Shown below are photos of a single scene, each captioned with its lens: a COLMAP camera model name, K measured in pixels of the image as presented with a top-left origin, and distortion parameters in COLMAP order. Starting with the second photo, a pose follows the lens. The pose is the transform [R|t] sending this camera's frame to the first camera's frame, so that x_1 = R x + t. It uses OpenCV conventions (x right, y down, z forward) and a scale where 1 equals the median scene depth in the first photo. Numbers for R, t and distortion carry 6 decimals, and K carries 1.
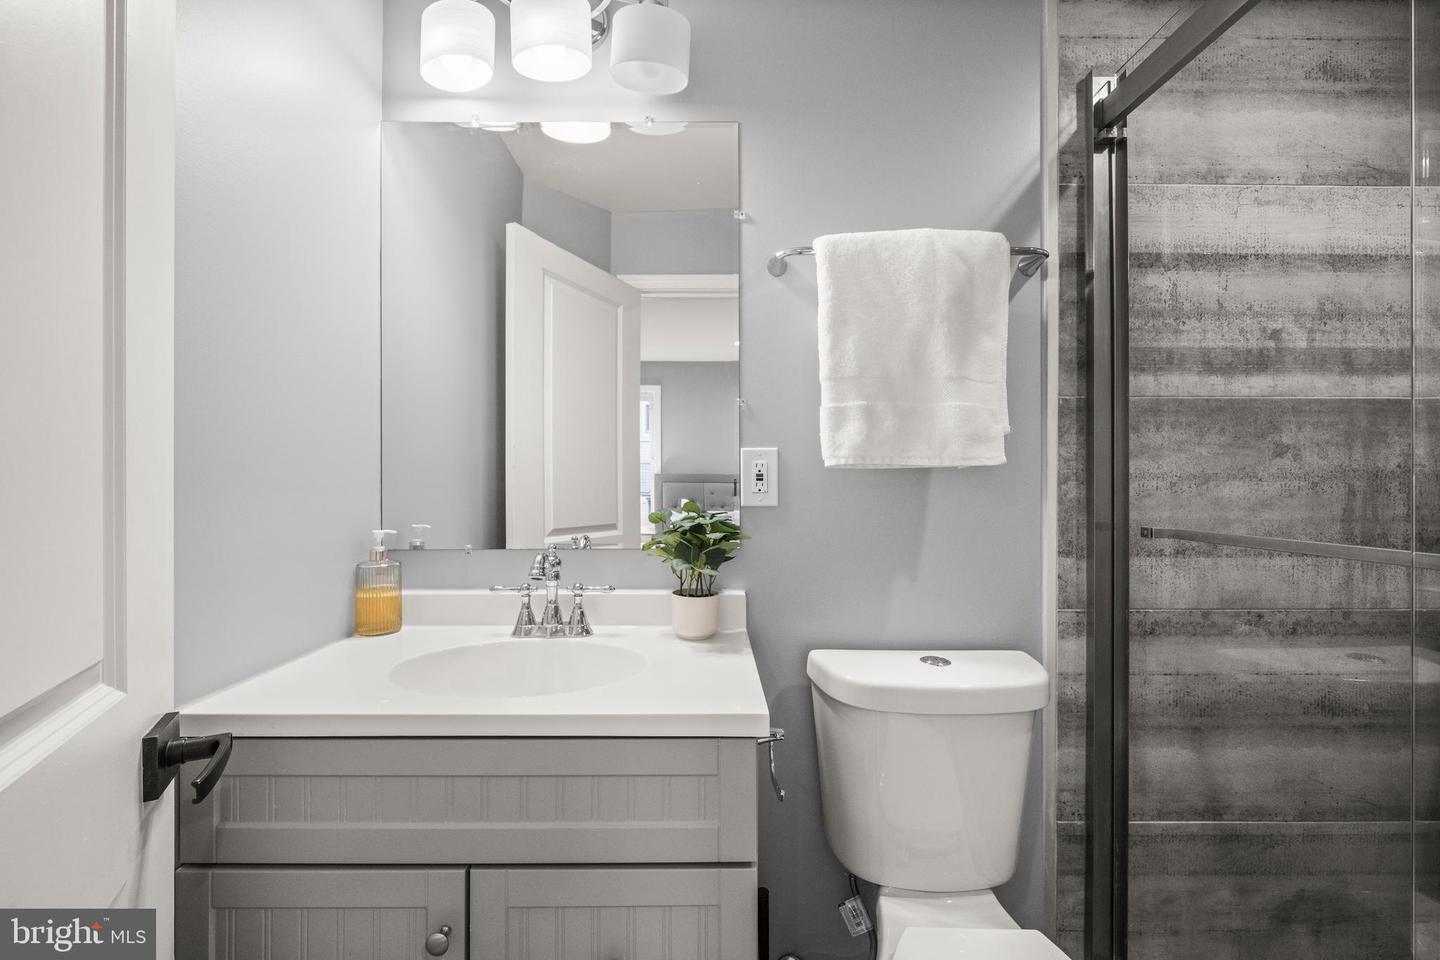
lens RADIAL K [[580.5, 0, 716.5], [0, 580.5, 486.0], [0, 0, 1]] dist [-0.003564, 0.001023]
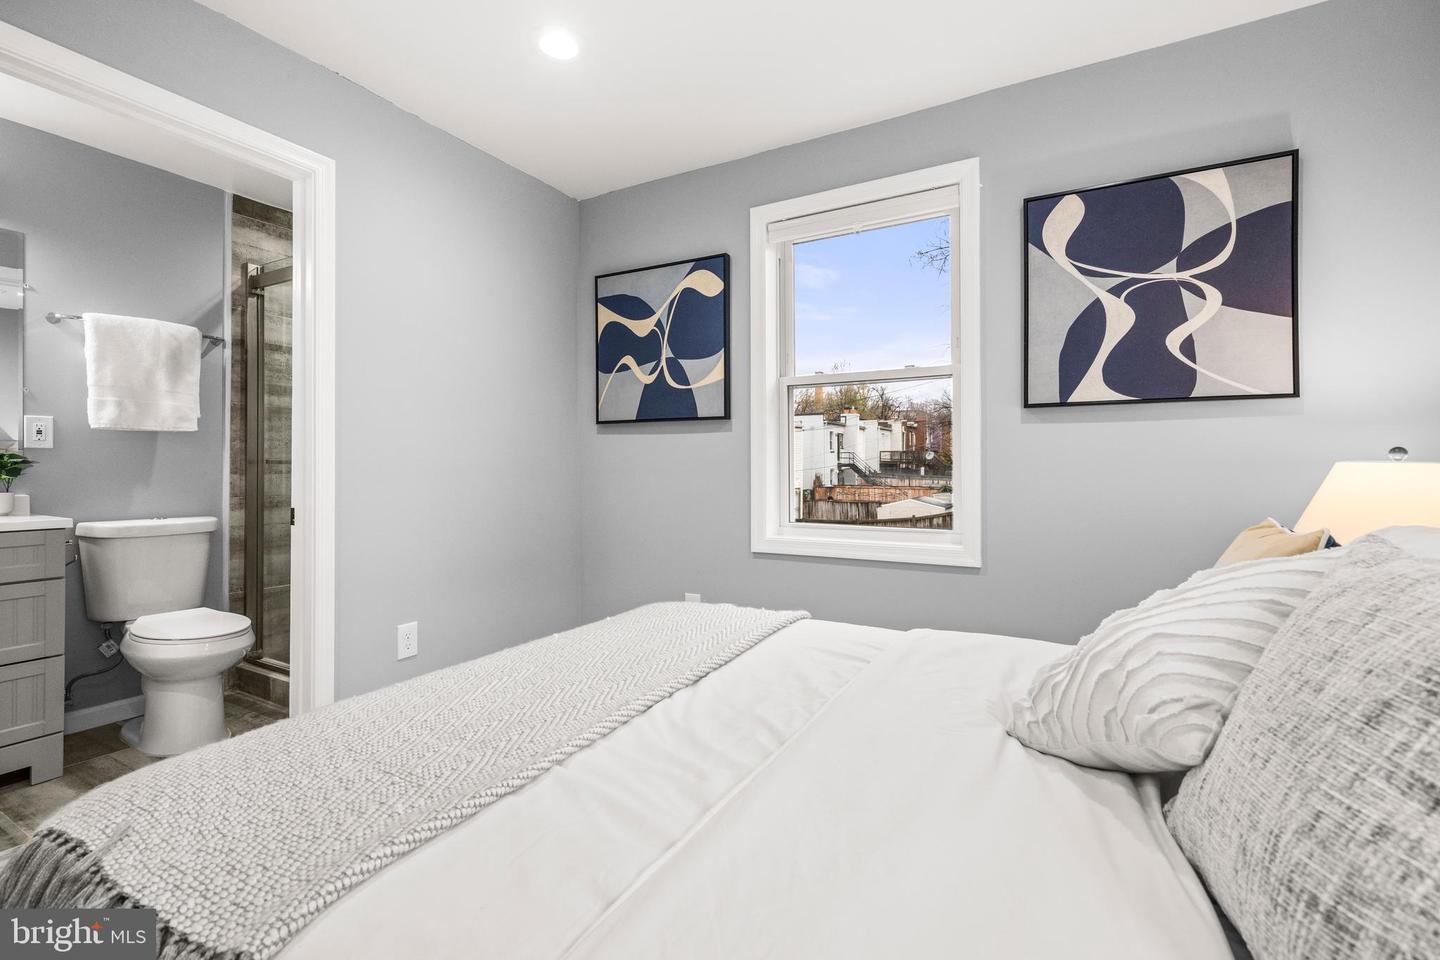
lens RADIAL K [[619.7, 0, 704.6], [0, 619.7, 461.4], [0, 0, 1]] dist [-0.002761, 0.000990]
pose [[0.501316, 0.007130, 0.865235, -0.557098], [0.002271, 0.999952, -0.009556, 0.100194], [-0.865261, 0.006756, 0.501276, -1.778972]]
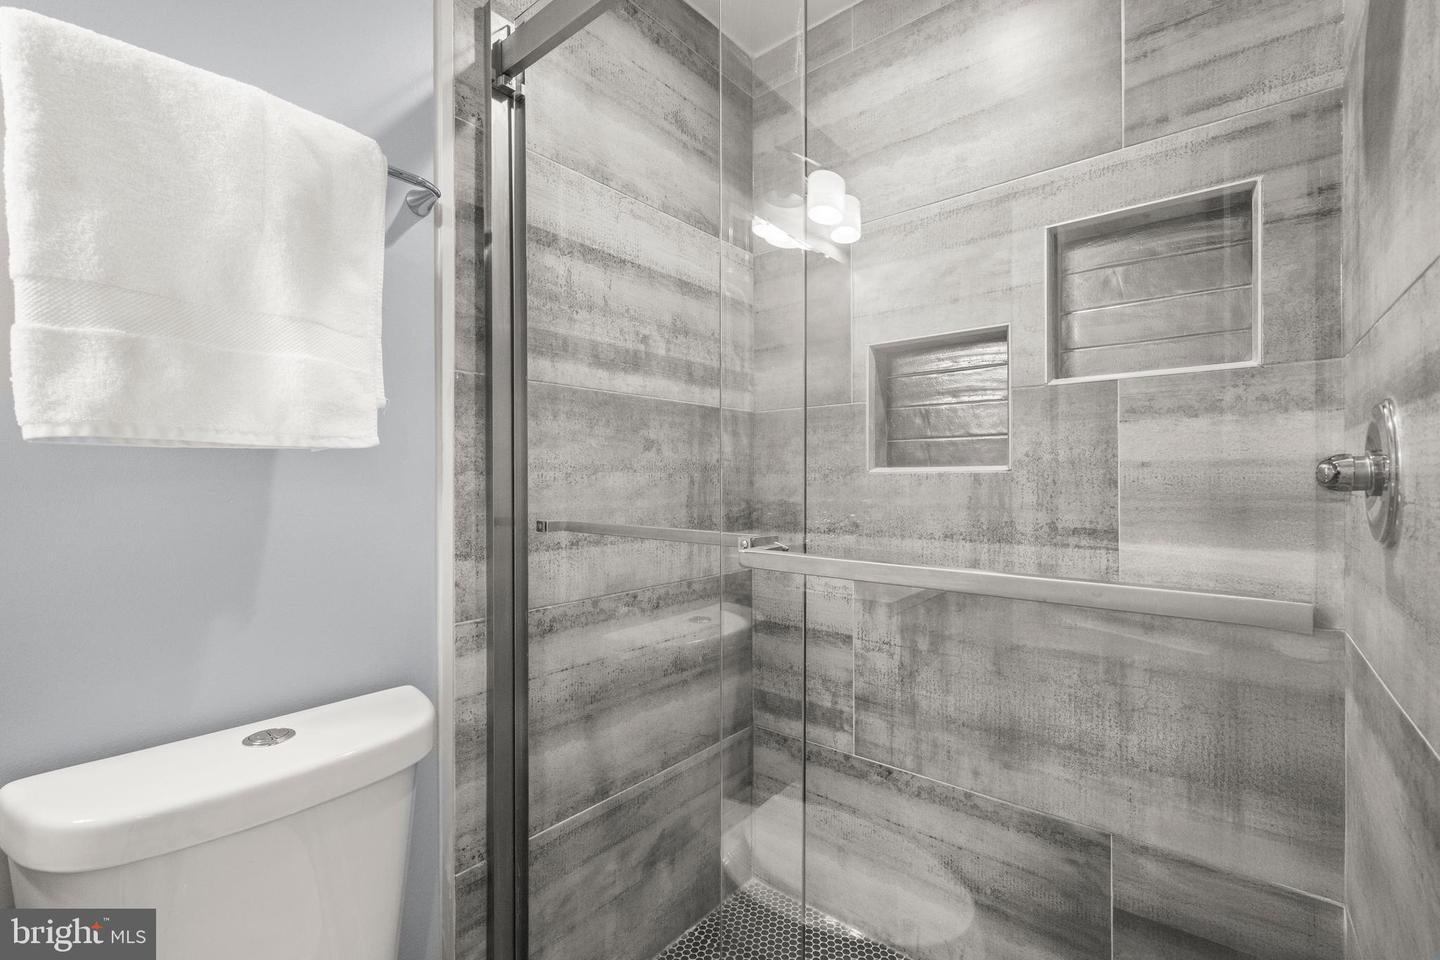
lens RADIAL K [[619.7, 0, 714.2], [0, 619.7, 482.3], [0, 0, 1]] dist [-0.002761, 0.000990]
pose [[0.650034, -0.005963, 0.759881, 0.152976], [0.001187, 0.999976, 0.006832, 0.002558], [-0.759904, -0.003539, 0.650026, 0.132032]]
